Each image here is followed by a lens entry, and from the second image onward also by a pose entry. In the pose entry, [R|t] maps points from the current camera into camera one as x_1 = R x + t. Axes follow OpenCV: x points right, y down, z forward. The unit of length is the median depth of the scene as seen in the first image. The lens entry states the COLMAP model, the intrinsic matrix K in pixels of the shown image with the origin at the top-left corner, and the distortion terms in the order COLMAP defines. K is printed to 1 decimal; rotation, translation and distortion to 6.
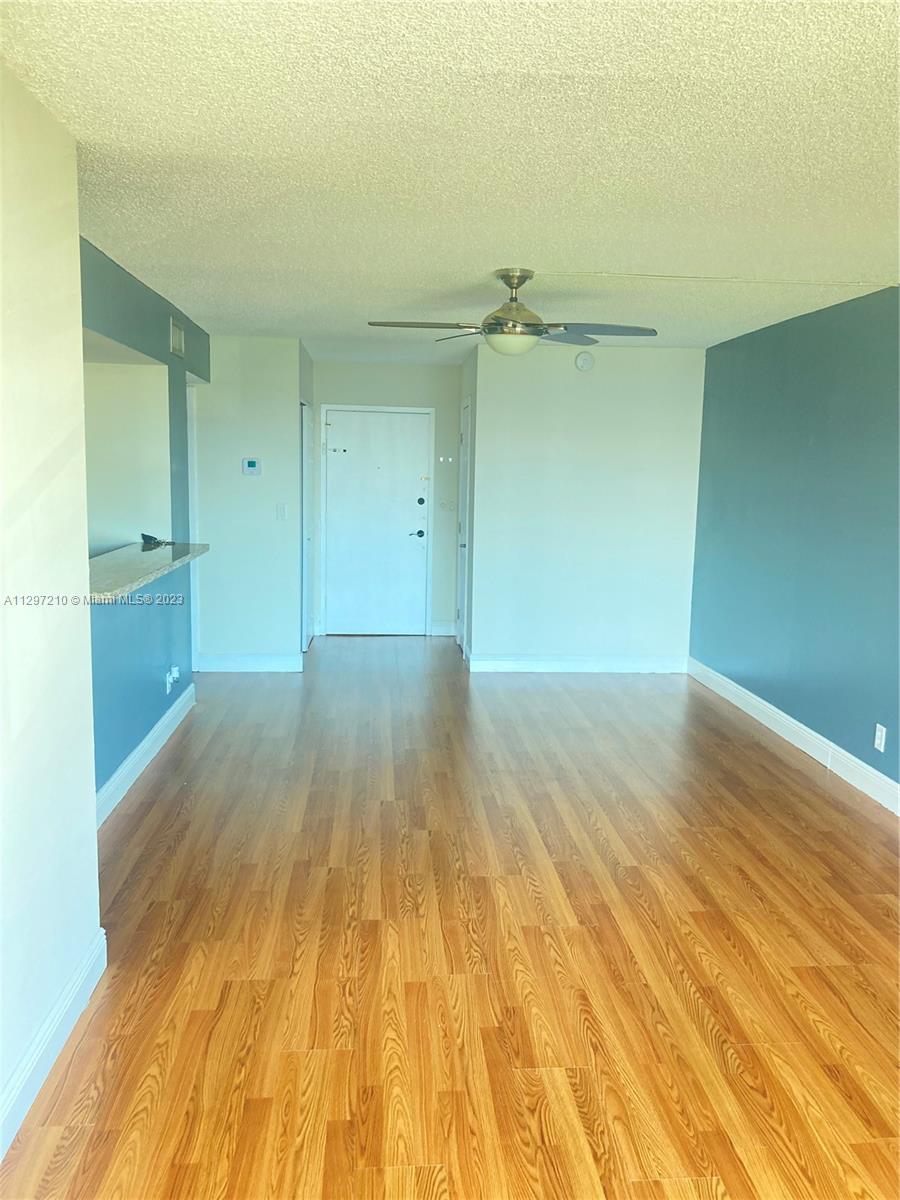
lens RADIAL K [[983.8, 0, 450.0], [0, 983.8, 600.0], [0, 0, 1]] dist [0.006092, 0.009820]
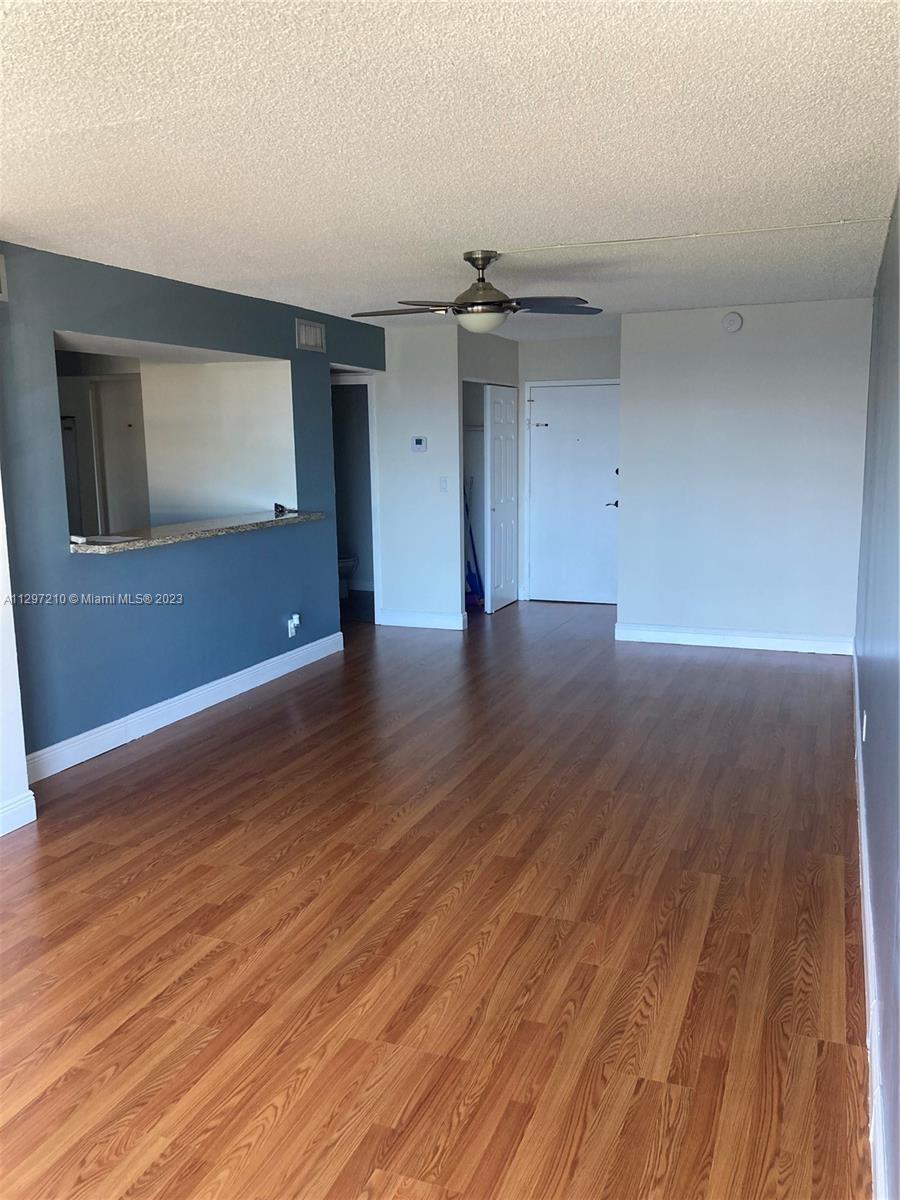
lens RADIAL K [[965.1, 0, 452.8], [0, 965.1, 618.6], [0, 0, 1]] dist [0.002868, 0.002204]
pose [[0.901387, 0.048373, -0.430304, 0.648200], [-0.026929, 0.998079, 0.055792, 0.002241], [0.432176, -0.038703, 0.900958, 0.046172]]
